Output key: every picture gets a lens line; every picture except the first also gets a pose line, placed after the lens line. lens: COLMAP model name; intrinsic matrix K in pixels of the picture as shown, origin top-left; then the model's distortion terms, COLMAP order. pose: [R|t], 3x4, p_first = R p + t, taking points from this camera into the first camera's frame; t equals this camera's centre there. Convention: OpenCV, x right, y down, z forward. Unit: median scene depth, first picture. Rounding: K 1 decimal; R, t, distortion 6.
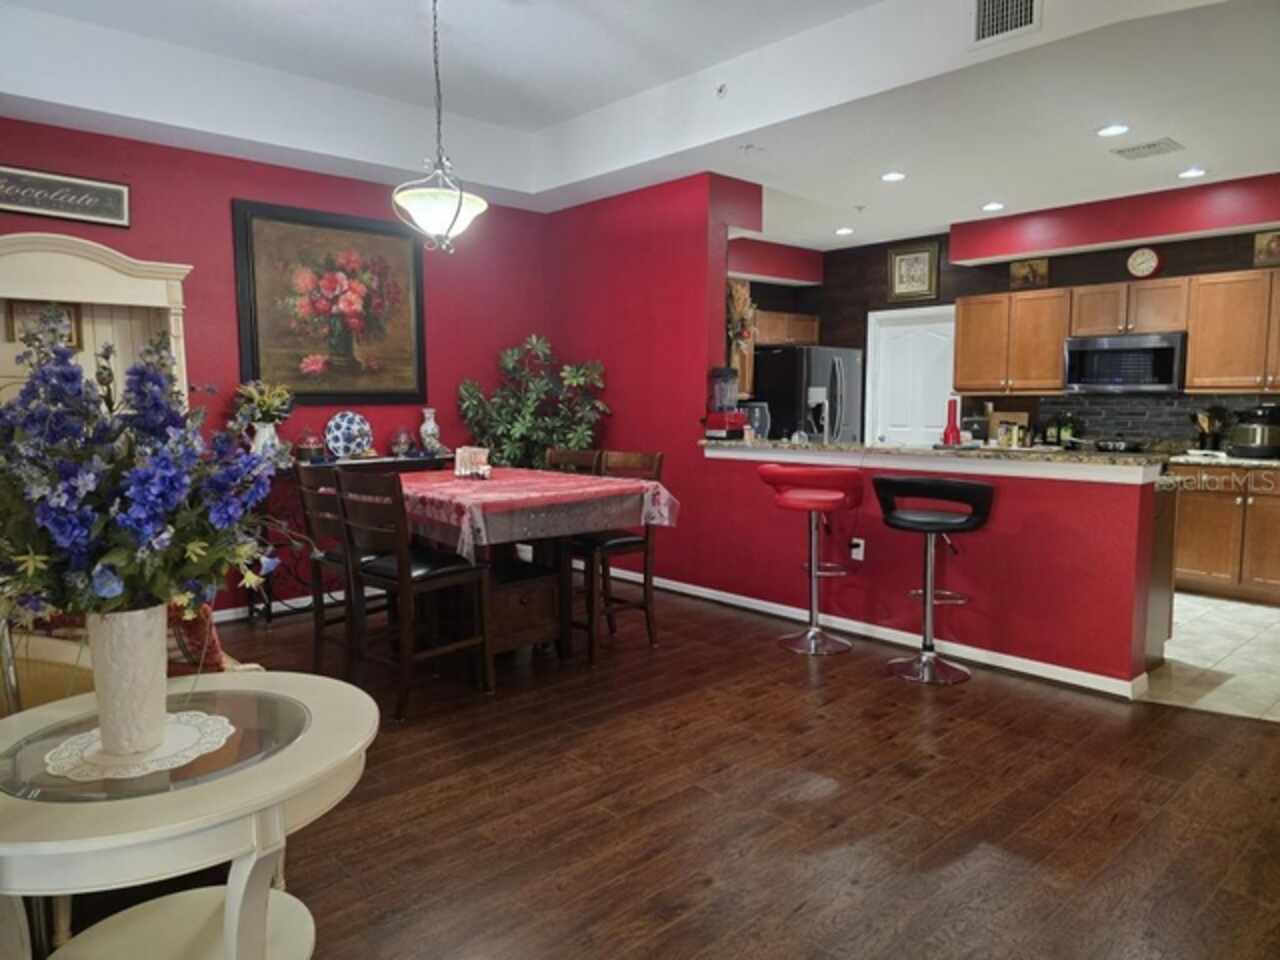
lens RADIAL K [[853.0, 0, 640.8], [0, 853.0, 482.5], [0, 0, 1]] dist [0.073208, -0.076898]
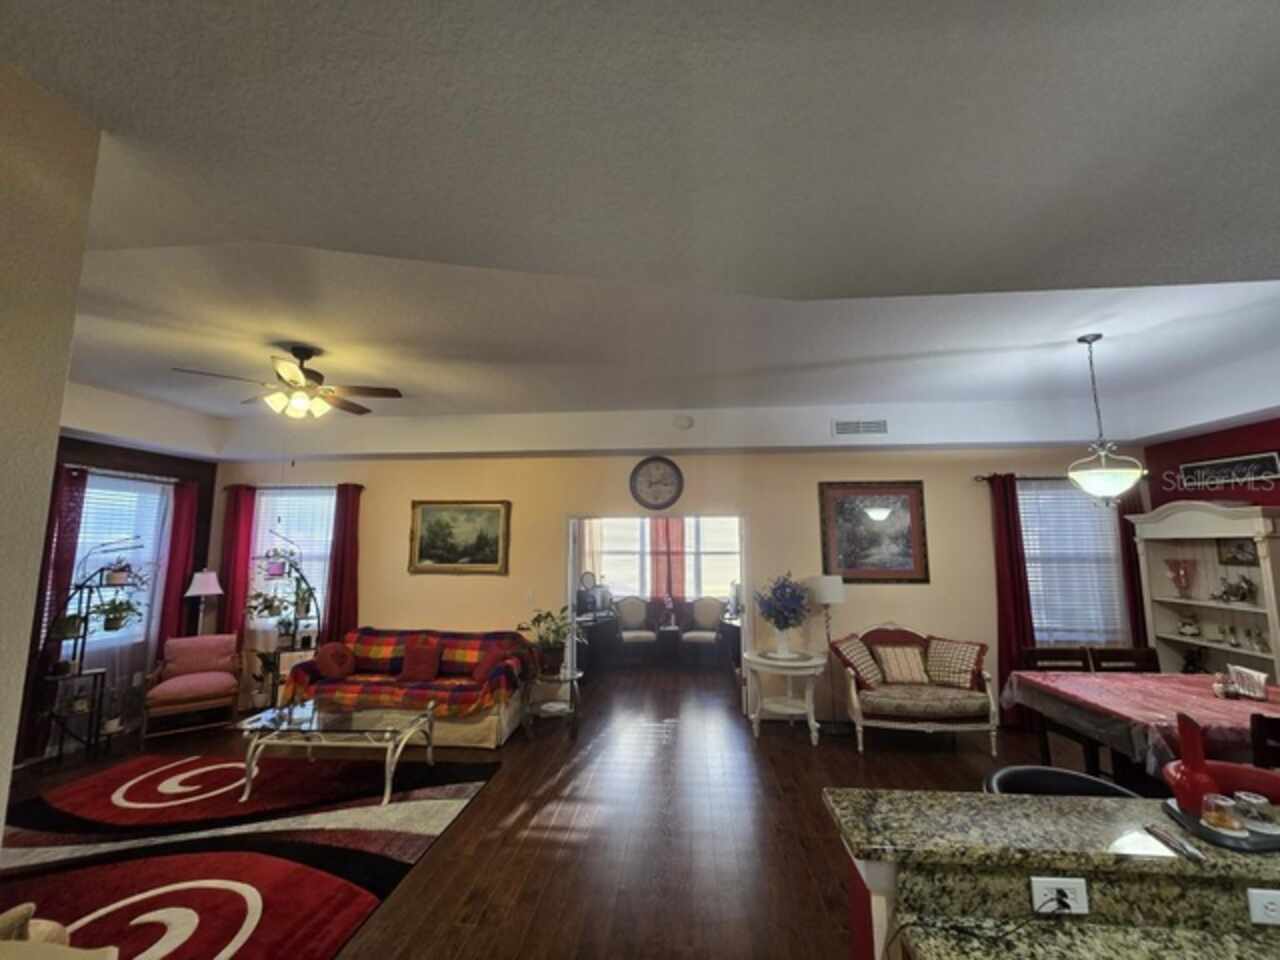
lens RADIAL K [[523.0, 0, 645.0], [0, 523.0, 477.5], [0, 0, 1]] dist [-0.001973, -0.000496]
pose [[-0.735744, -0.083621, -0.672078, 0.650715], [-0.064697, 0.996488, -0.053158, -0.157493], [0.674163, 0.004371, -0.738570, 0.797264]]
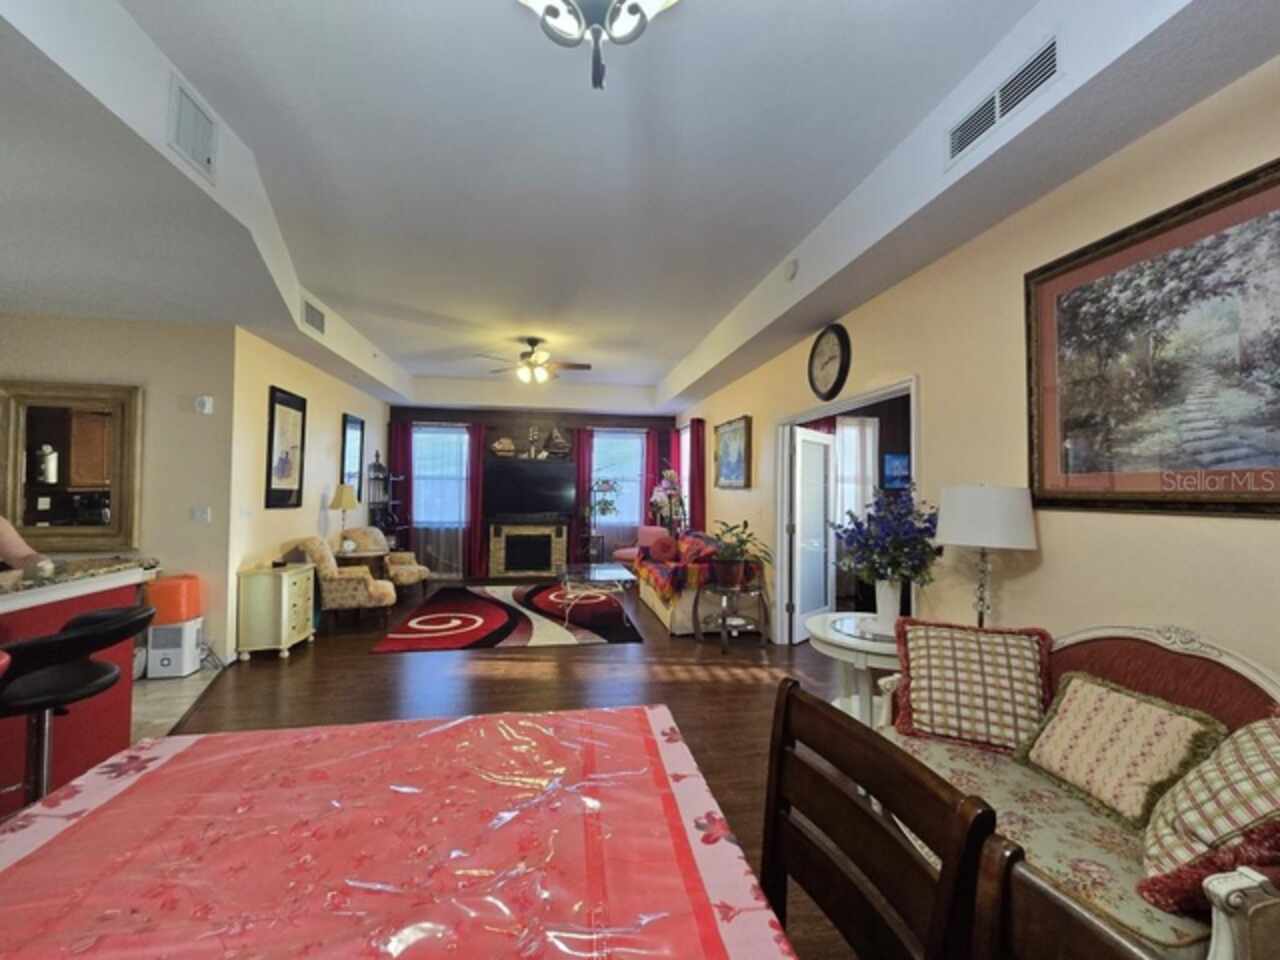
lens RADIAL K [[523.0, 0, 647.4], [0, 523.0, 477.0], [0, 0, 1]] dist [-0.001973, -0.000496]
pose [[-0.845146, 0.008398, 0.534469, -0.241999], [0.047783, 0.997061, 0.059892, -0.098122], [-0.532395, 0.076156, -0.843063, 0.818300]]
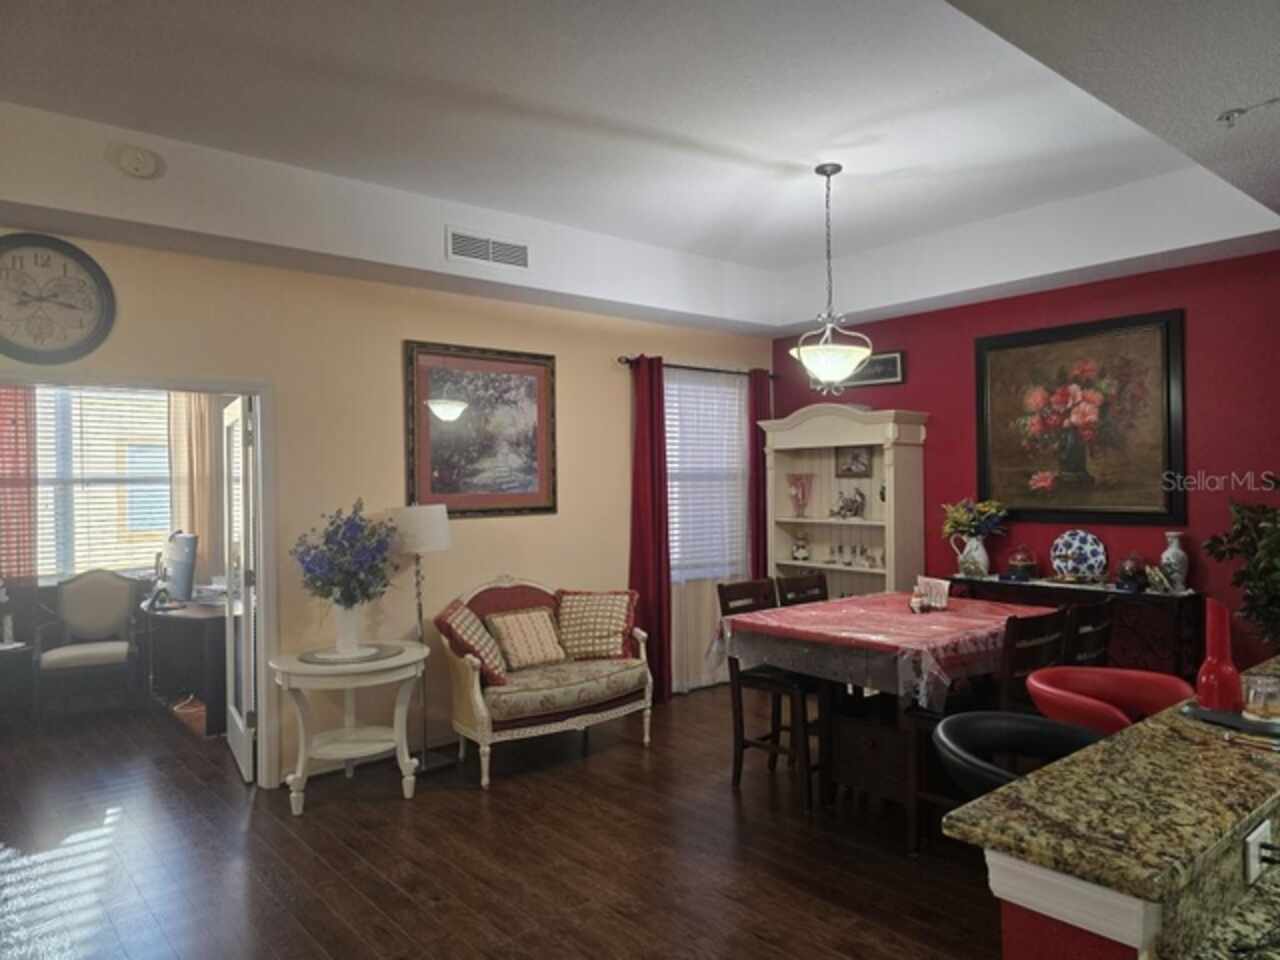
lens RADIAL K [[853.0, 0, 644.1], [0, 853.0, 476.1], [0, 0, 1]] dist [0.073208, -0.076898]
pose [[-0.036556, -0.001384, -0.999331, 0.628732], [-0.088824, 0.996046, 0.001870, -0.103594], [0.995376, 0.088833, -0.036534, 0.577739]]
